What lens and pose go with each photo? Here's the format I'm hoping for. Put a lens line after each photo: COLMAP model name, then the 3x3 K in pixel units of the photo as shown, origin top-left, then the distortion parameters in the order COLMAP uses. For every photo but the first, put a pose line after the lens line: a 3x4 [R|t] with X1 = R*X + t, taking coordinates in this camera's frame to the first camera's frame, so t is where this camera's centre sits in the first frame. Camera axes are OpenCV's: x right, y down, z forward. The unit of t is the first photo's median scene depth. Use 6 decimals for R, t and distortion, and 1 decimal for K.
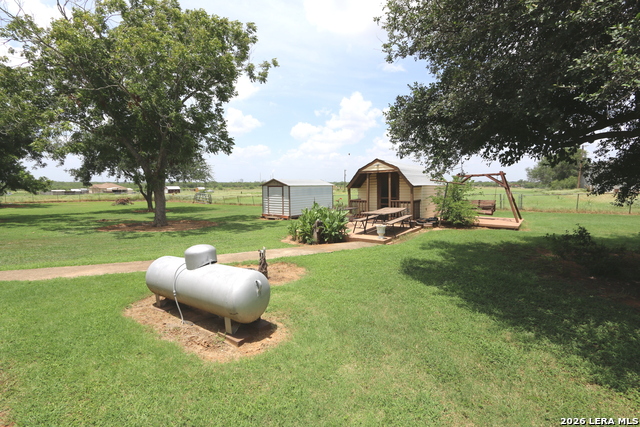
lens RADIAL K [[290.6, 0, 320.3], [0, 290.6, 212.2], [0, 0, 1]] dist [-0.014003, -0.001492]
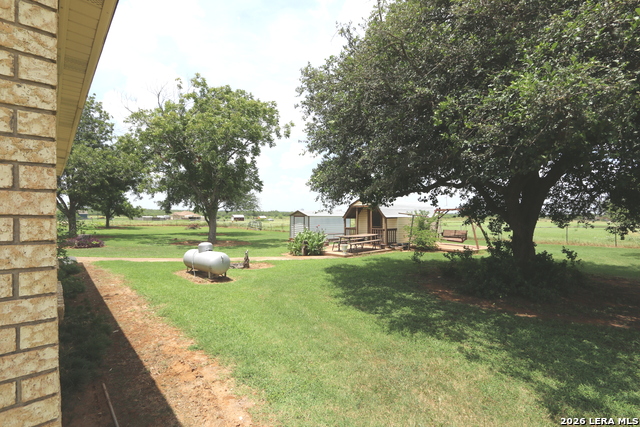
lens RADIAL K [[290.6, 0, 319.5], [0, 290.6, 215.5], [0, 0, 1]] dist [-0.014003, -0.001492]
pose [[0.979526, 0.013926, -0.200833, 0.201959], [-0.032235, 0.995582, -0.088186, 0.017467], [0.198718, 0.092855, 0.975648, -0.228847]]
